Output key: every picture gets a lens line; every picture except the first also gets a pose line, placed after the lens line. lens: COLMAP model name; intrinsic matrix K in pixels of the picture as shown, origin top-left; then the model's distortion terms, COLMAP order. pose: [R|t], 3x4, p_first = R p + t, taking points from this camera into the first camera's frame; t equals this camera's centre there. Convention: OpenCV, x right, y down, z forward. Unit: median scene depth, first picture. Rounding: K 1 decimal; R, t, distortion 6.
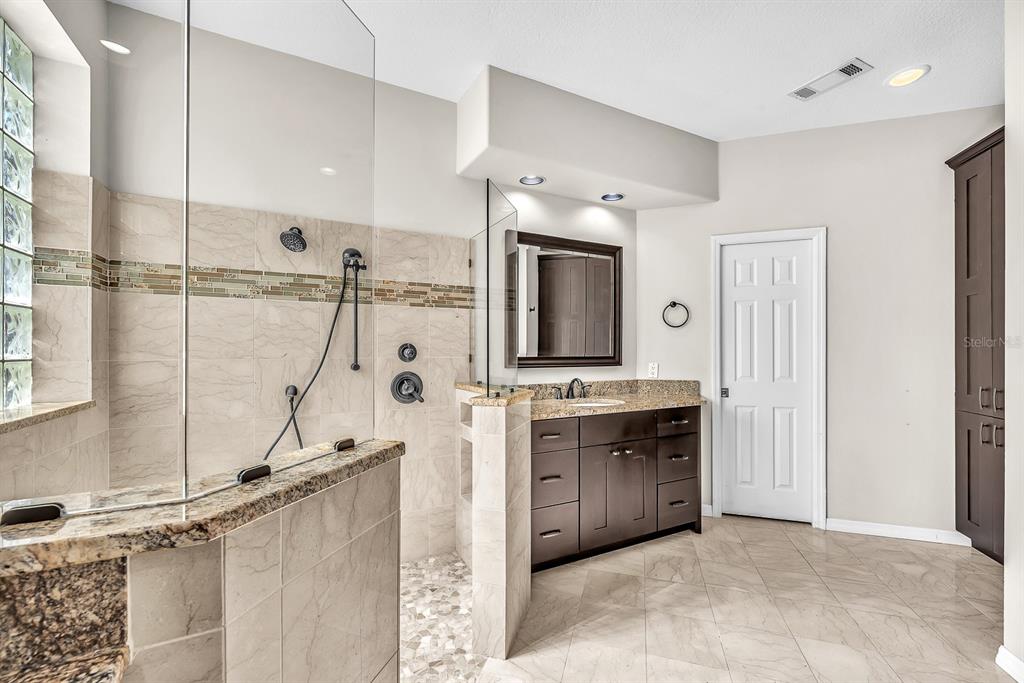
lens RADIAL K [[421.0, 0, 512.1], [0, 421.0, 344.7], [0, 0, 1]] dist [-0.001411, 0.000205]
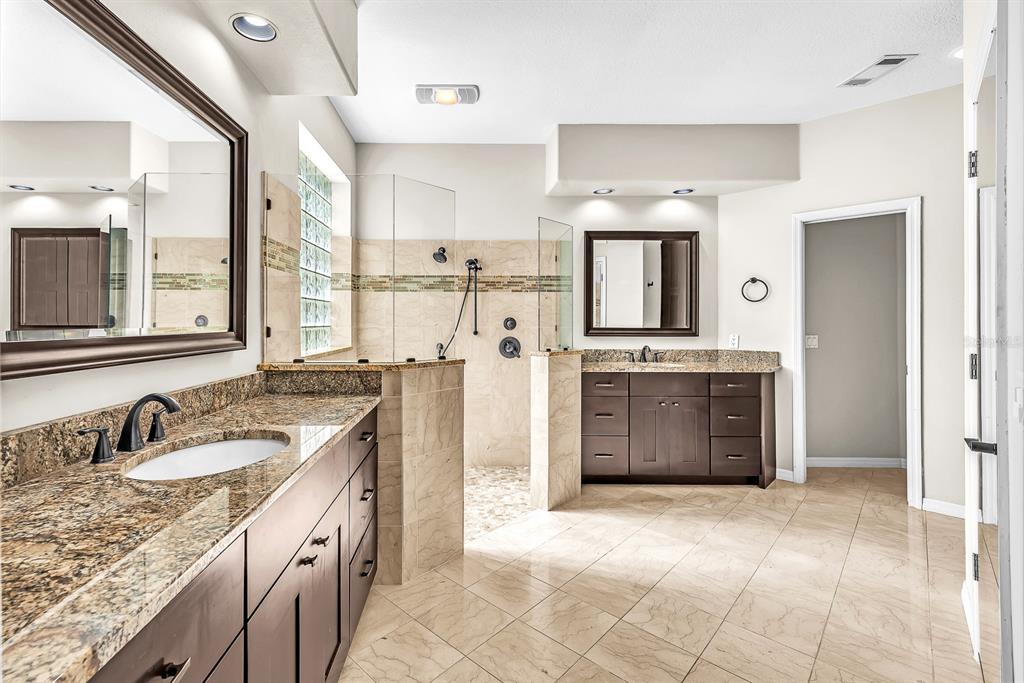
lens RADIAL K [[421.0, 0, 462.7], [0, 421.0, 317.8], [0, 0, 1]] dist [-0.001411, 0.000205]
pose [[0.890850, -0.001739, -0.454294, 0.276631], [0.001897, 0.999998, -0.000109, -0.002208], [0.454293, -0.000764, 0.890852, -0.390062]]
